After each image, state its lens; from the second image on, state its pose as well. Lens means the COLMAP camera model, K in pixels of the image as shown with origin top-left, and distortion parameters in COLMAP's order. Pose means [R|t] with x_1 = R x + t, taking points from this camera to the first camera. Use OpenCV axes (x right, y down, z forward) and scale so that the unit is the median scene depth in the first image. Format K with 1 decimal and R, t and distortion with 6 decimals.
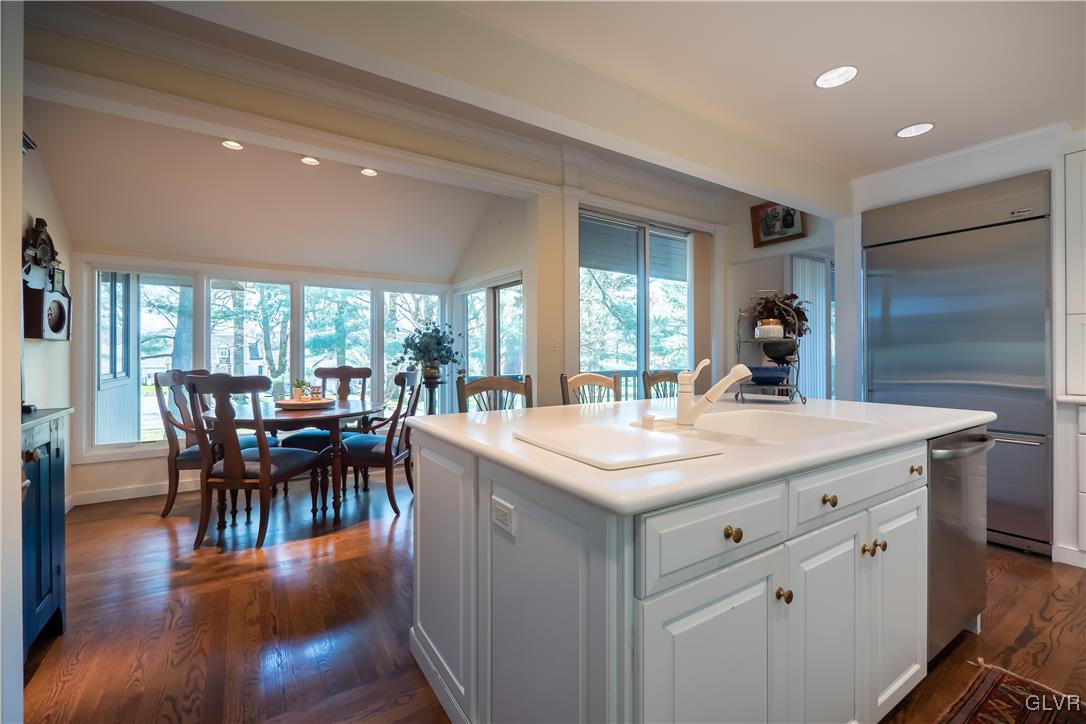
lens RADIAL K [[474.9, 0, 551.6], [0, 474.9, 355.9], [0, 0, 1]] dist [-0.003684, -0.001369]
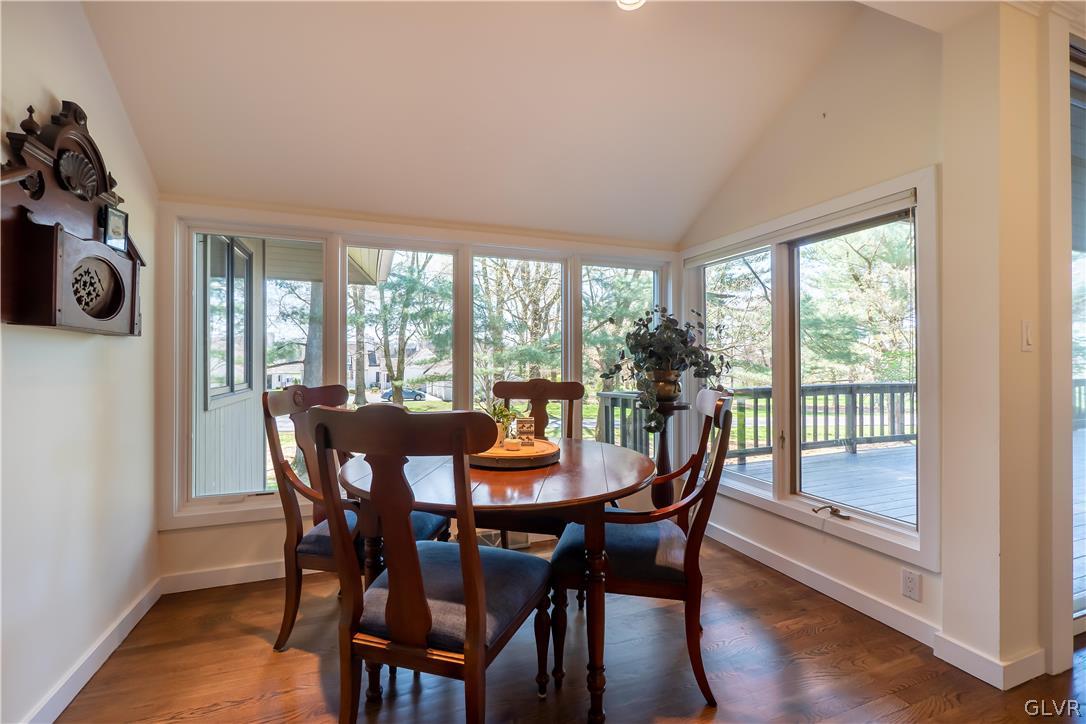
lens RADIAL K [[474.9, 0, 538.1], [0, 474.9, 365.7], [0, 0, 1]] dist [-0.003684, -0.001369]
pose [[0.975685, 0.002986, -0.219156, -0.369350], [-0.001871, 0.999984, 0.005295, 0.000720], [0.219169, -0.004756, 0.975675, 0.484179]]
